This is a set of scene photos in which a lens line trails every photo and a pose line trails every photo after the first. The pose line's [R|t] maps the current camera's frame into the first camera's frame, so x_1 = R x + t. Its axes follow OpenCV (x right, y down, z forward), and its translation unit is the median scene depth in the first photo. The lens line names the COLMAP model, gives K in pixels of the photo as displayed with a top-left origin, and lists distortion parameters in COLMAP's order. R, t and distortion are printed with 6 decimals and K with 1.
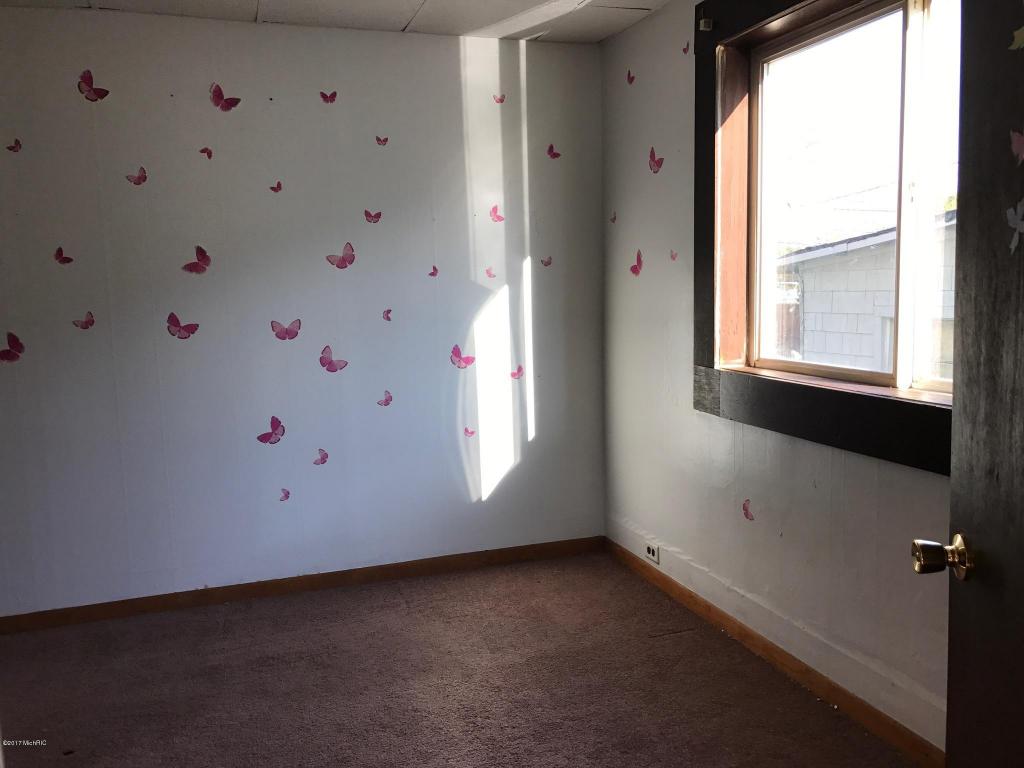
lens RADIAL K [[842.1, 0, 514.1], [0, 842.1, 381.8], [0, 0, 1]] dist [0.044663, -0.062834]
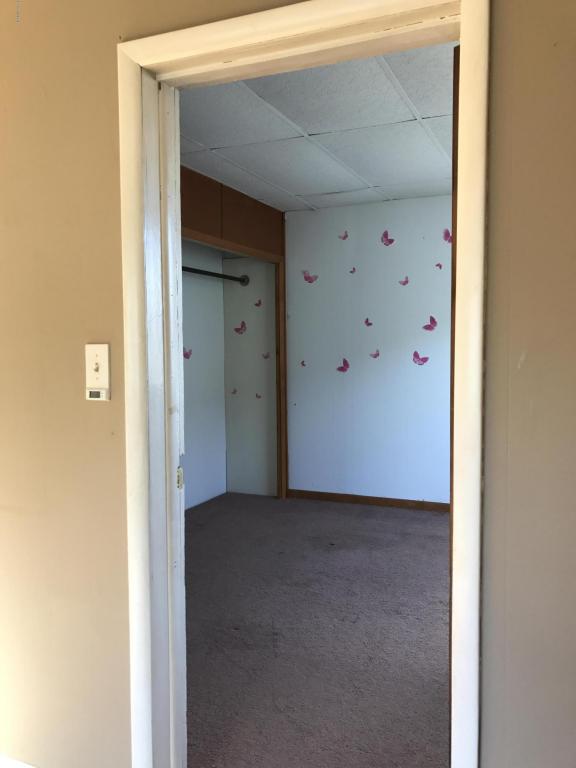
lens RADIAL K [[631.6, 0, 287.5], [0, 631.6, 384.1], [0, 0, 1]] dist [0.044663, -0.062834]
pose [[0.734728, 0.058790, -0.675809, 0.361848], [-0.086432, 0.996231, -0.007303, 0.028878], [0.672833, 0.063777, 0.737040, -0.245261]]
